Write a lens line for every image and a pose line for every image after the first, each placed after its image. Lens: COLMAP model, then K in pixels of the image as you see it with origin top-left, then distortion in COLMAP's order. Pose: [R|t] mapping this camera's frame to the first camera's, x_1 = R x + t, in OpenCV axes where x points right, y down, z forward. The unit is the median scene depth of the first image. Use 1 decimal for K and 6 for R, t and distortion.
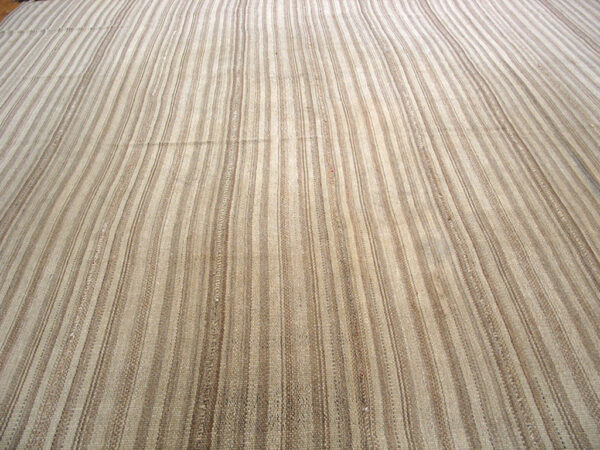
lens RADIAL K [[605.9, 0, 300.1], [0, 605.9, 223.6], [0, 0, 1]] dist [-0.112676, 0.000000]
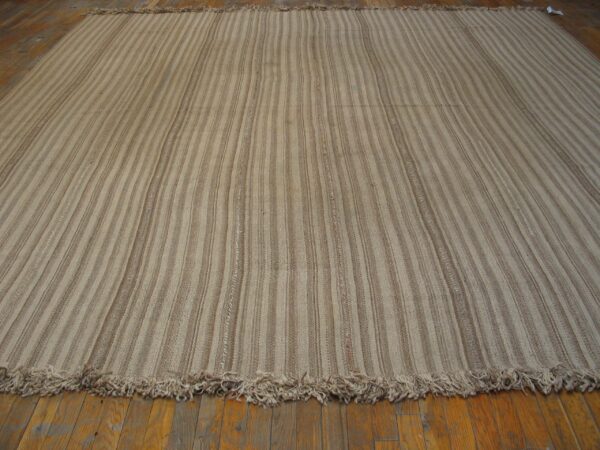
lens RADIAL K [[605.9, 0, 299.9], [0, 605.9, 226.5], [0, 0, 1]] dist [-0.112676, 0.000000]
pose [[-0.998785, 0.015670, 0.046712, 0.025074], [0.049254, 0.293226, 0.954774, -1.180343], [0.001264, 0.955915, -0.293641, 1.431794]]
